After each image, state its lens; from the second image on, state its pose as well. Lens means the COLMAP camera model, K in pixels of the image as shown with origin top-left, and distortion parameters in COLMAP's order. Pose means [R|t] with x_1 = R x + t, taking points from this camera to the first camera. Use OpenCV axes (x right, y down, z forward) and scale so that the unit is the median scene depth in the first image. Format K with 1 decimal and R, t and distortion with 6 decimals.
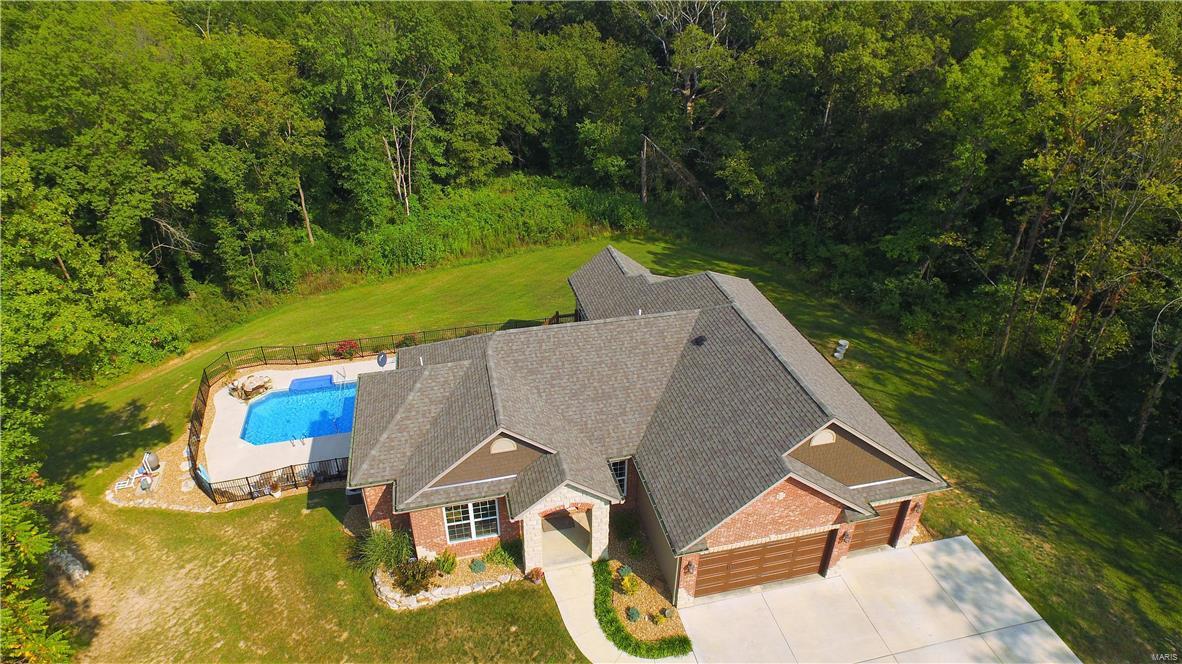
lens RADIAL K [[683.1, 0, 589.4], [0, 683.1, 336.2], [0, 0, 1]] dist [-0.006331, -0.000854]
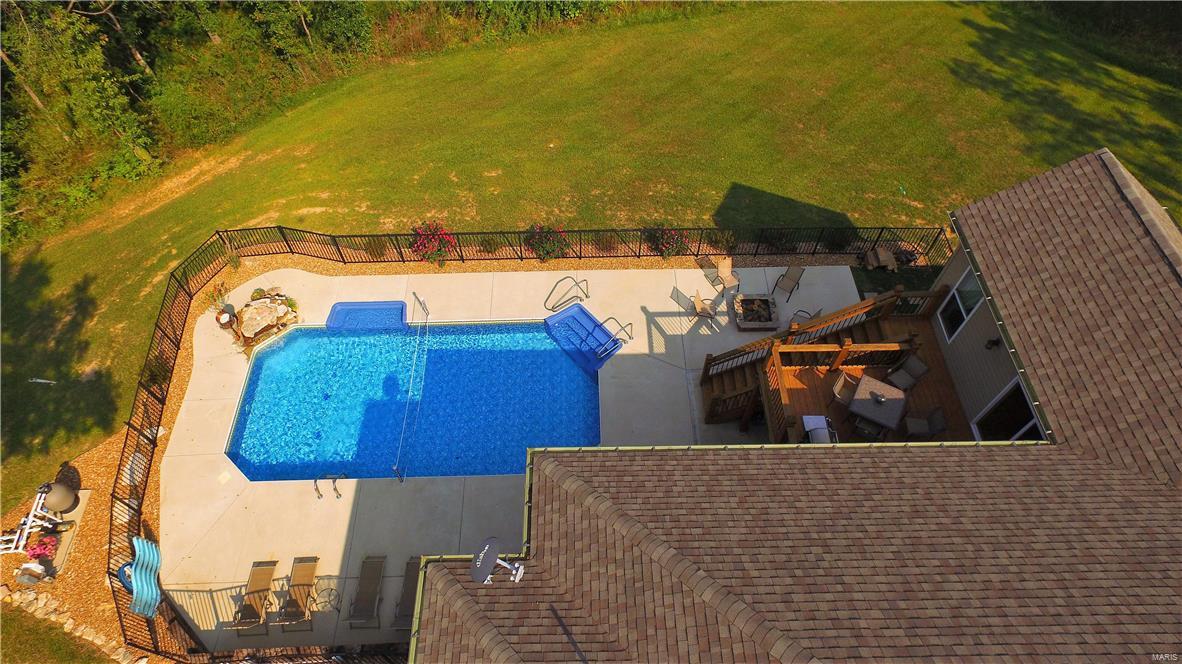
lens RADIAL K [[683.6, 0, 591.0], [0, 683.6, 332.0], [0, 0, 1]] dist [-0.002912, 0.004214]
pose [[0.977472, 0.169388, -0.125922, -0.172764], [-0.102457, 0.902392, 0.418560, -0.165250], [0.184530, -0.396229, 0.899417, 0.563990]]
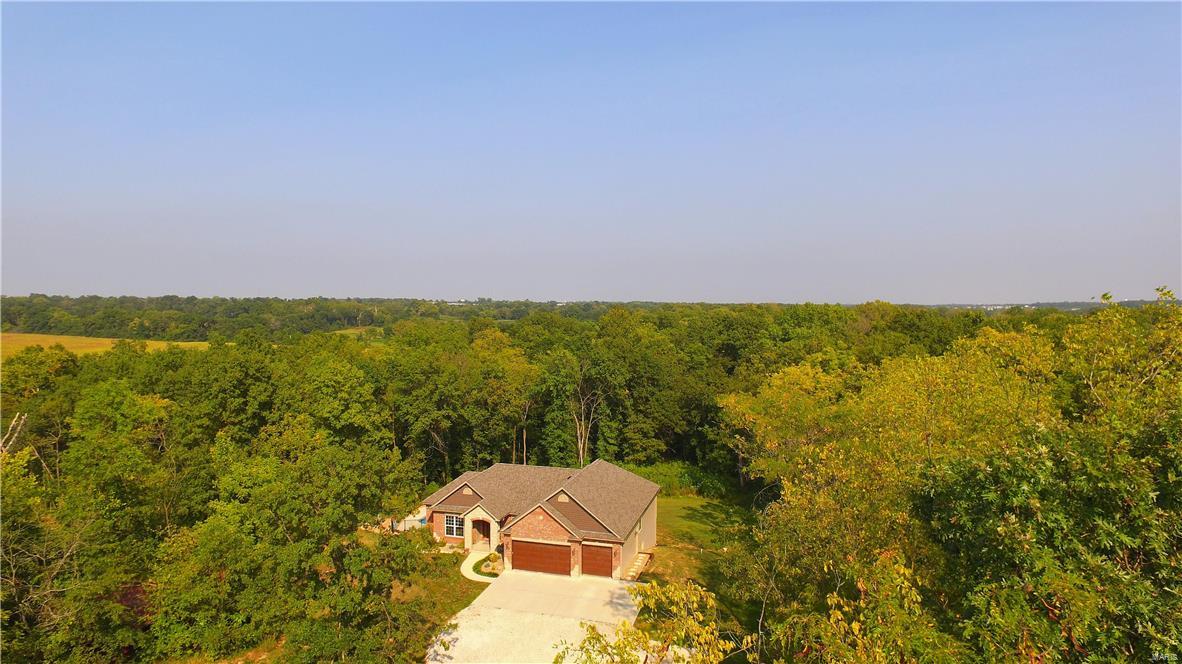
lens RADIAL K [[683.1, 0, 589.4], [0, 683.1, 336.2], [0, 0, 1]] dist [-0.006331, -0.000854]
pose [[0.875050, 0.020638, -0.483593, 0.920128], [-0.248167, 0.876913, -0.411627, 0.358854], [0.415574, 0.480206, 0.772464, -0.670371]]
